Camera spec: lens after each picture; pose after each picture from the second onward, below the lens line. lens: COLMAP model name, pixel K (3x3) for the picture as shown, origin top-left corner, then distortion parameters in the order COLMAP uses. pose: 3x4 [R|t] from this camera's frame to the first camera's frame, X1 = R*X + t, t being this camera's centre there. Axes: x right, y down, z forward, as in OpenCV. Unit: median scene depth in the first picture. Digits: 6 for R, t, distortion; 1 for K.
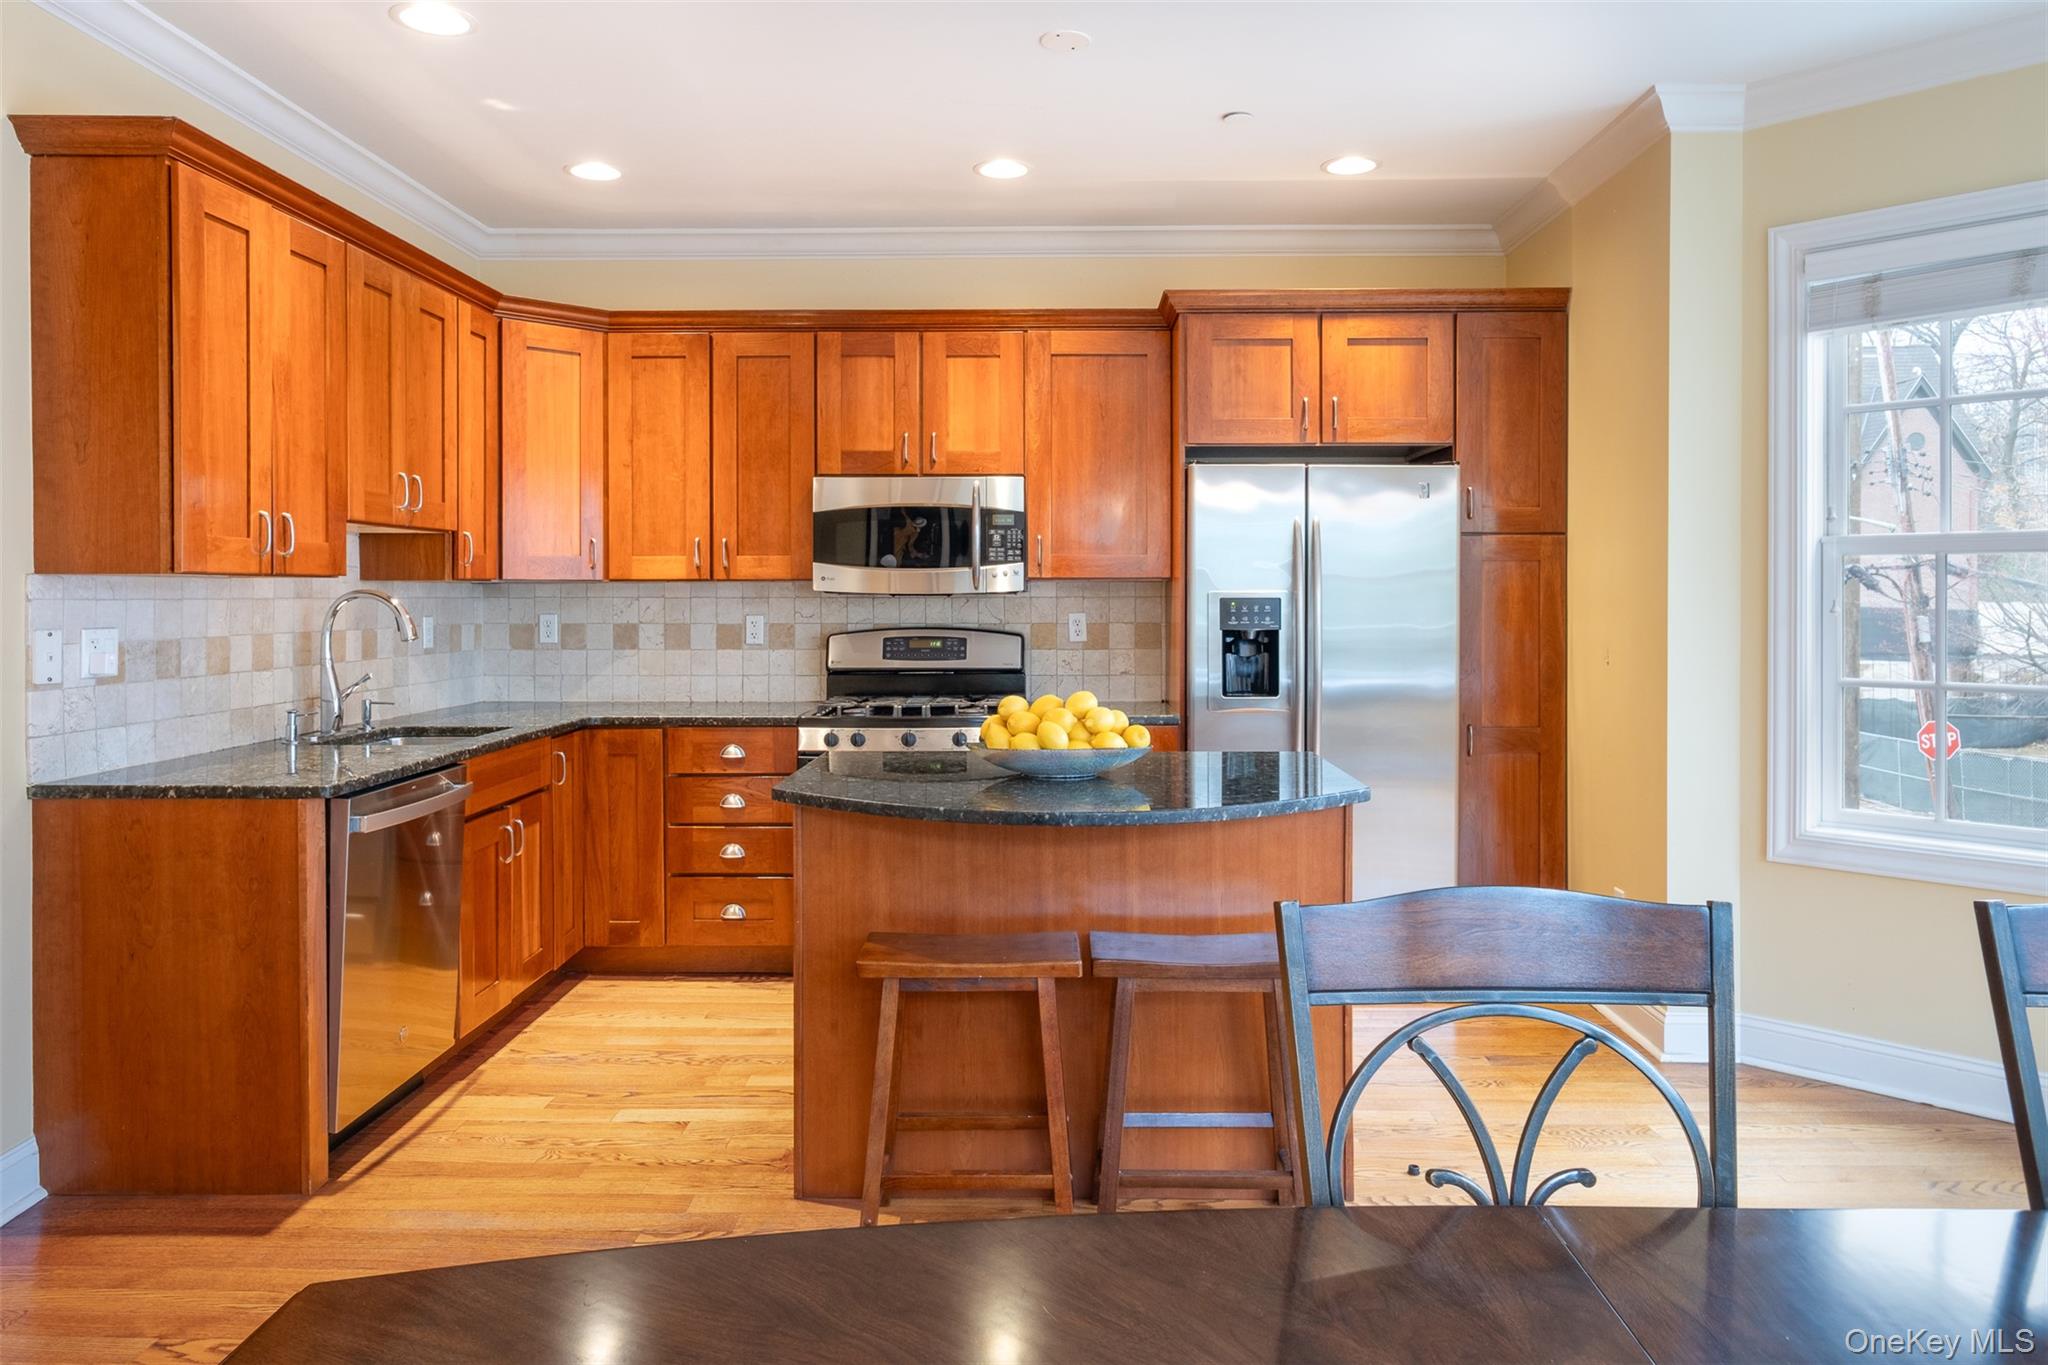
lens RADIAL K [[1278.1, 0, 1062.8], [0, 1278.1, 610.8], [0, 0, 1]] dist [-0.005297, 0.003789]
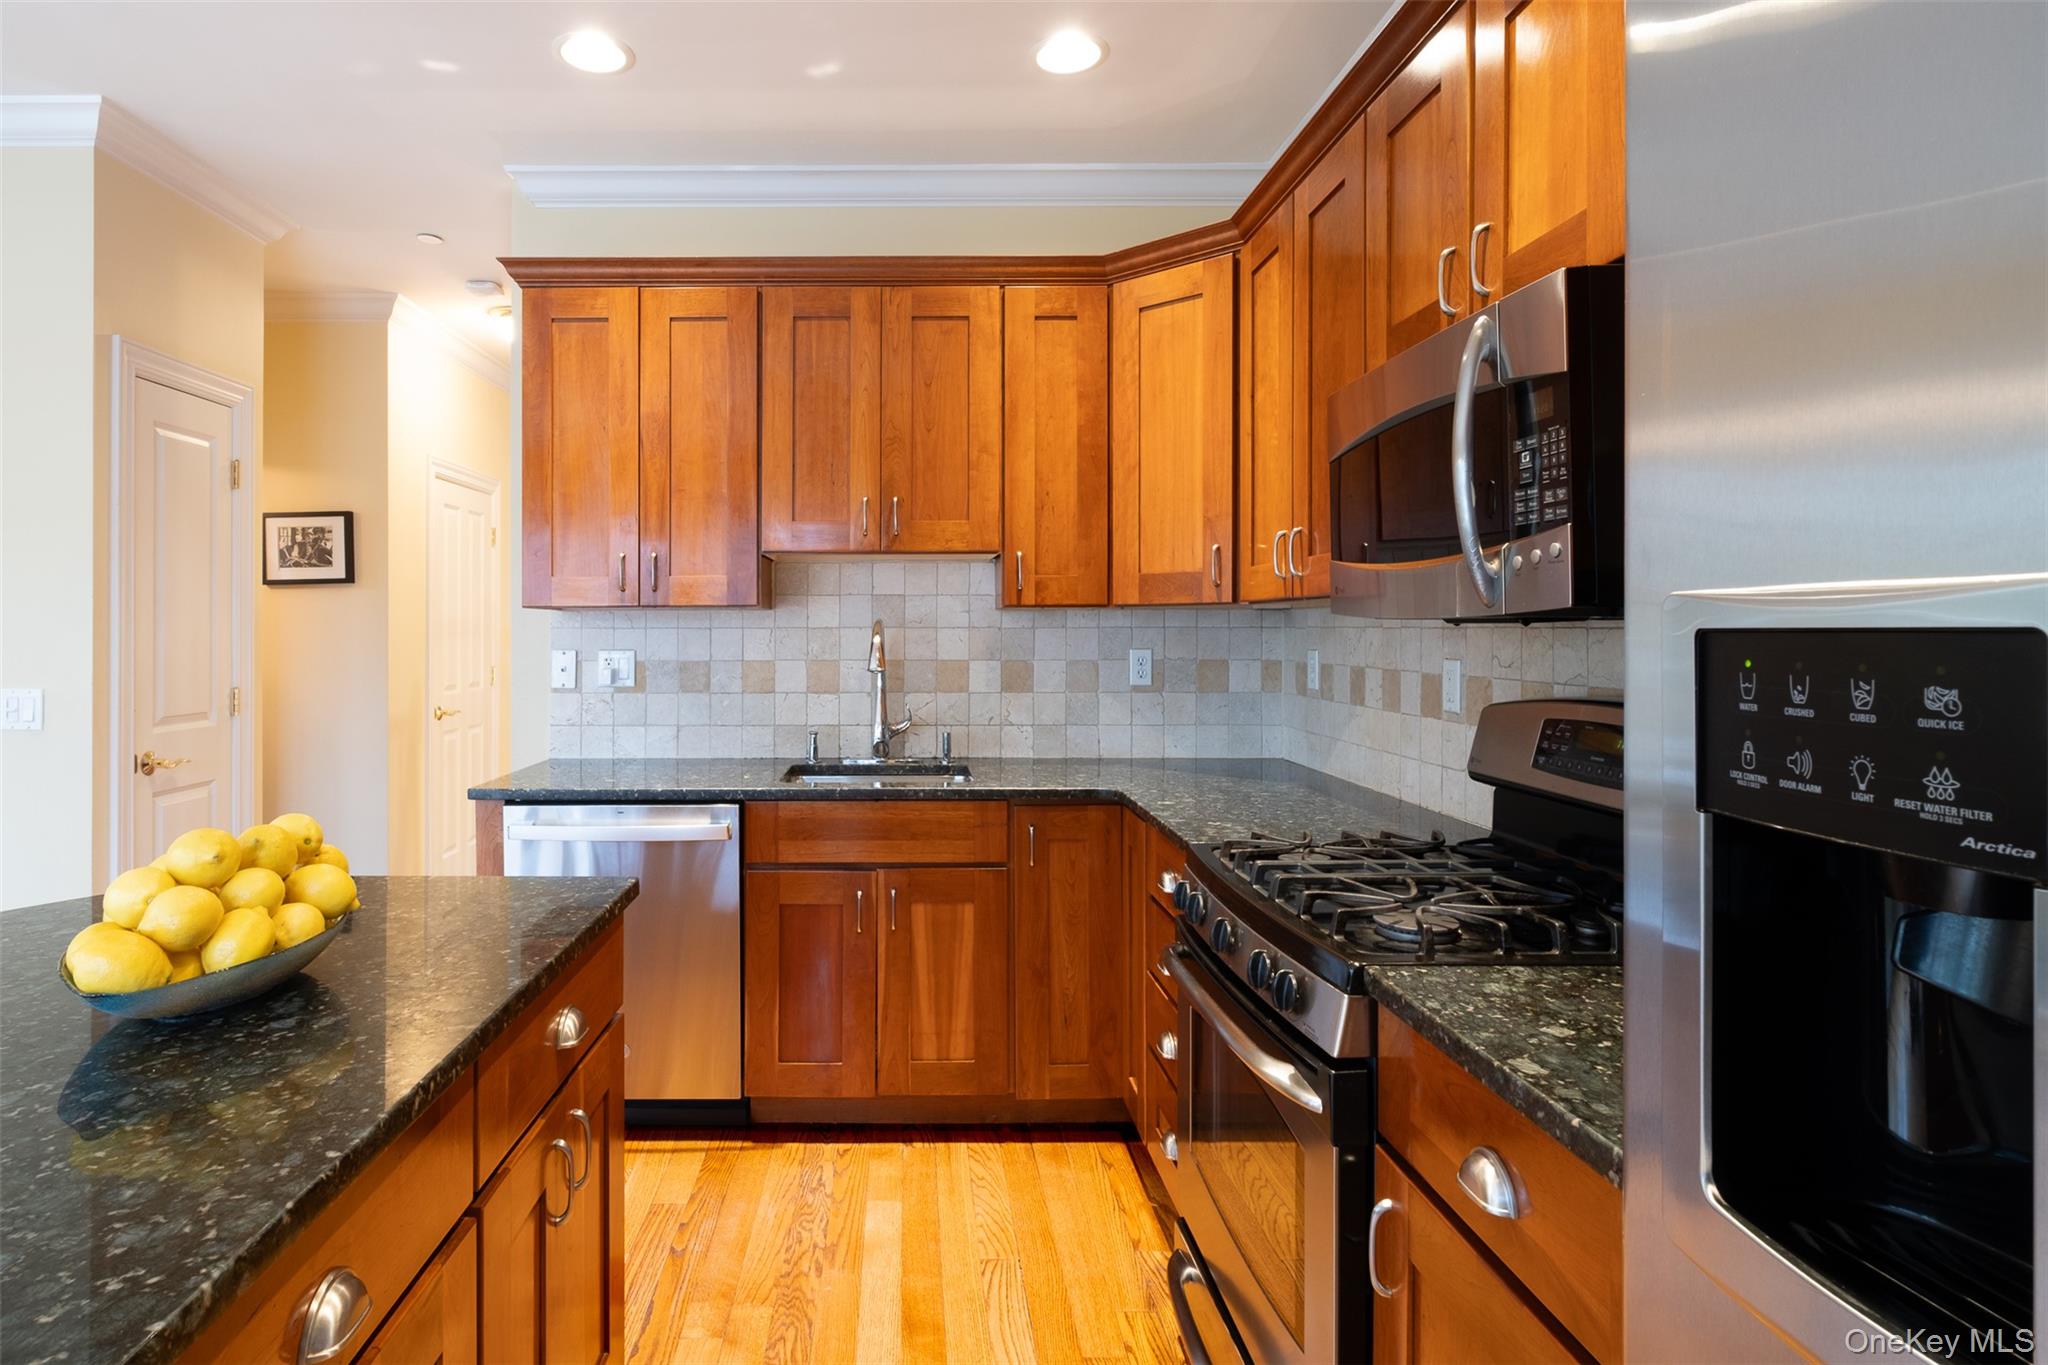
lens RADIAL K [[1117.5, 0, 914.8], [0, 1117.5, 631.5], [0, 0, 1]] dist [0.000326, 0.001349]
pose [[0.003806, 0.003974, -0.999985, 0.273515], [-0.011427, 0.999927, 0.003930, -0.009047], [0.999927, 0.011412, 0.003851, 0.872552]]
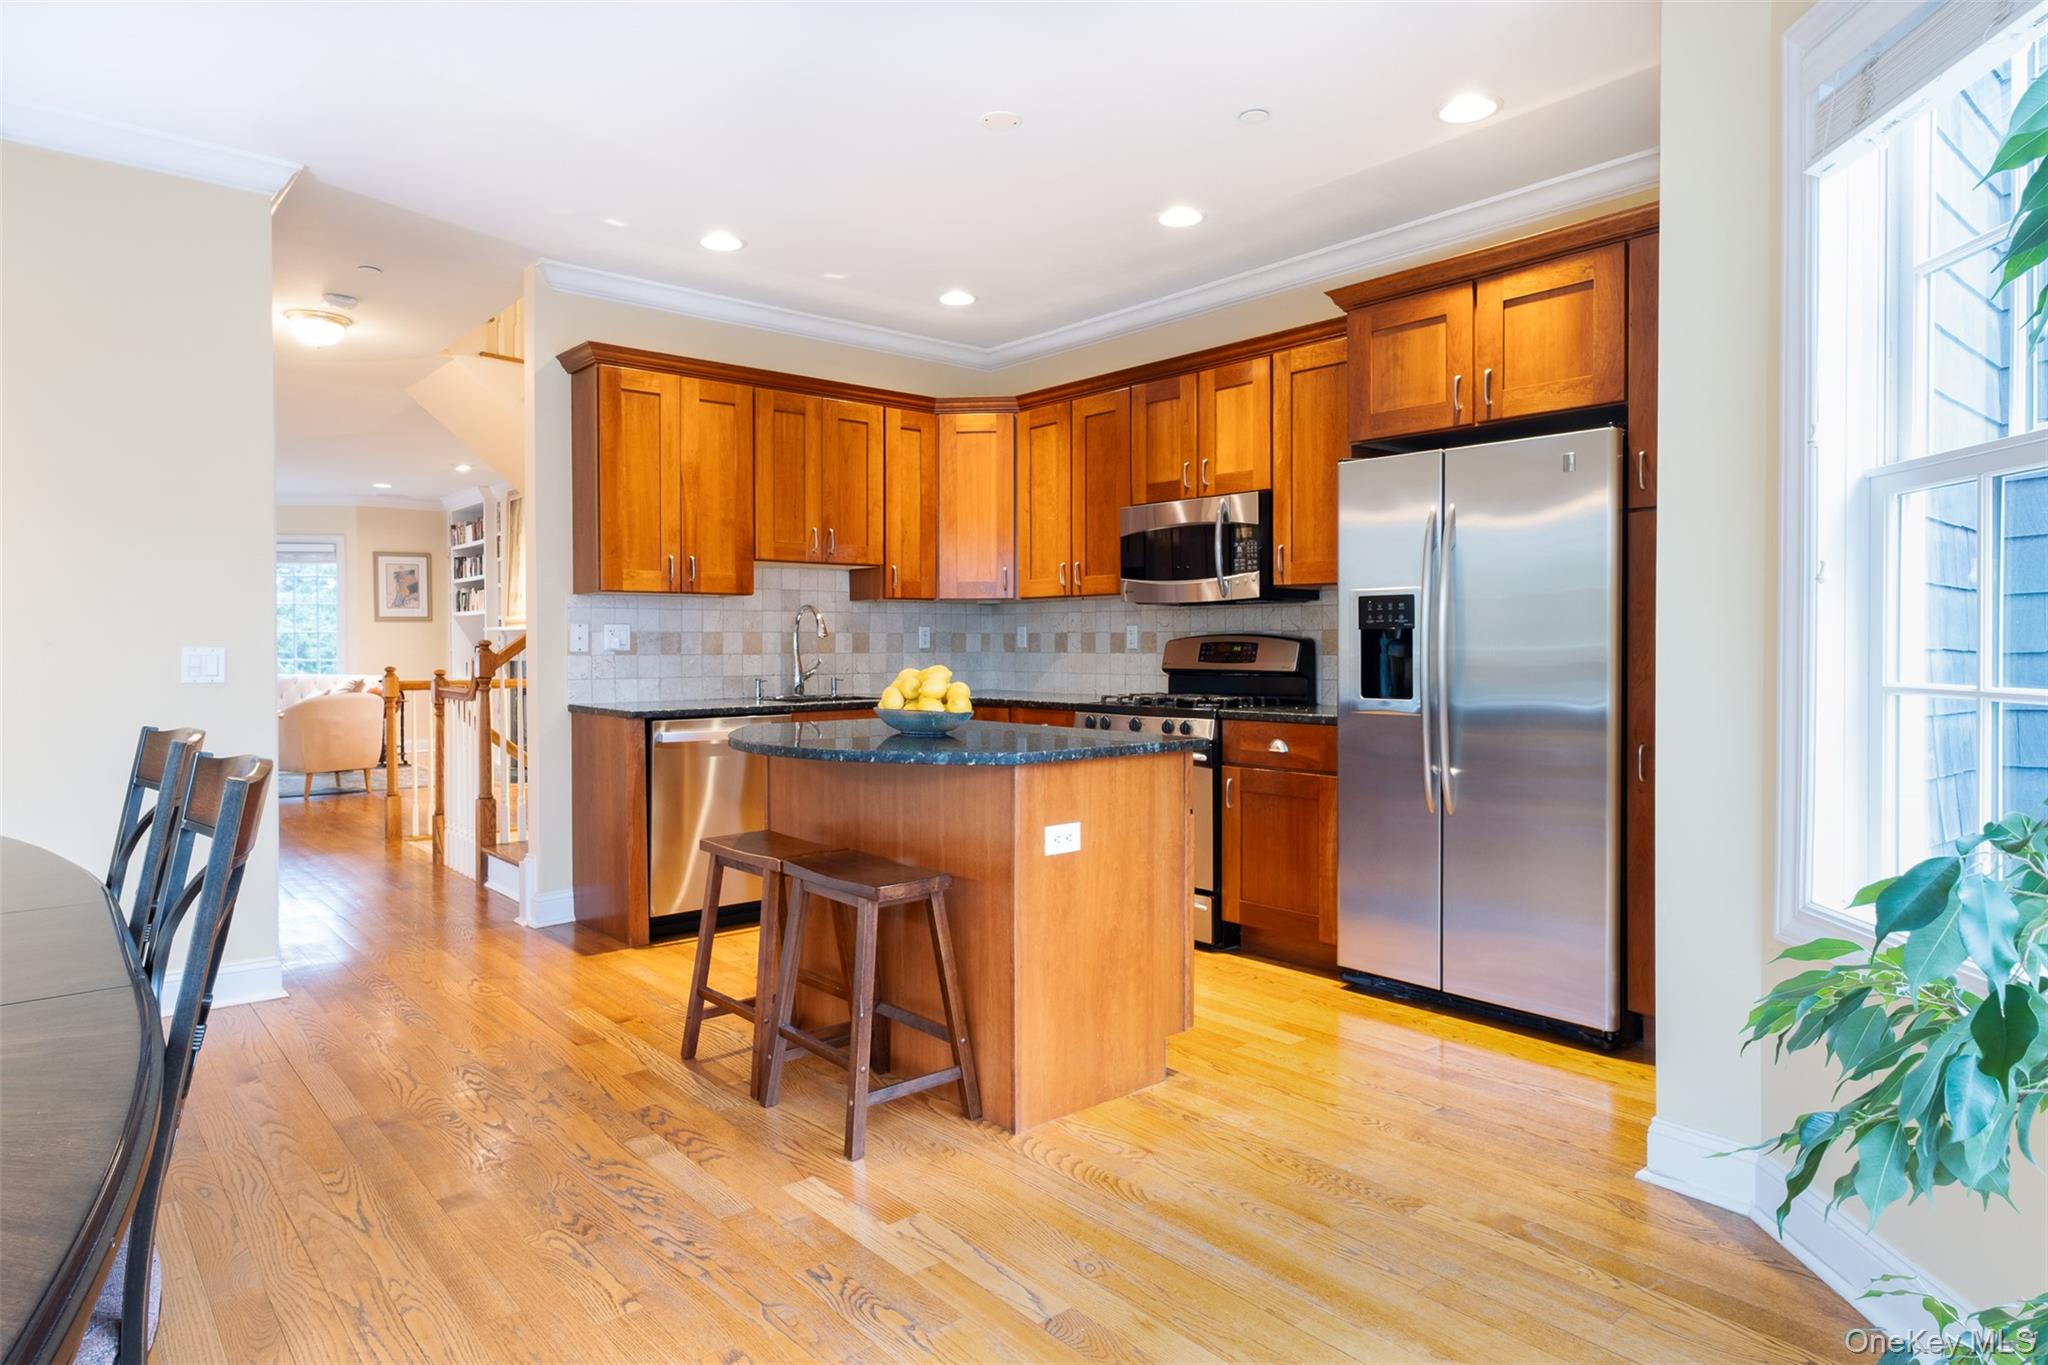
lens RADIAL K [[1182.9, 0, 1071.7], [0, 1182.9, 658.2], [0, 0, 1]] dist [0.006433, 0.001950]
pose [[0.674943, 0.008830, -0.737817, 0.630626], [-0.006426, 0.999961, 0.006089, 0.032373], [0.737842, 0.000631, 0.674973, 0.222425]]
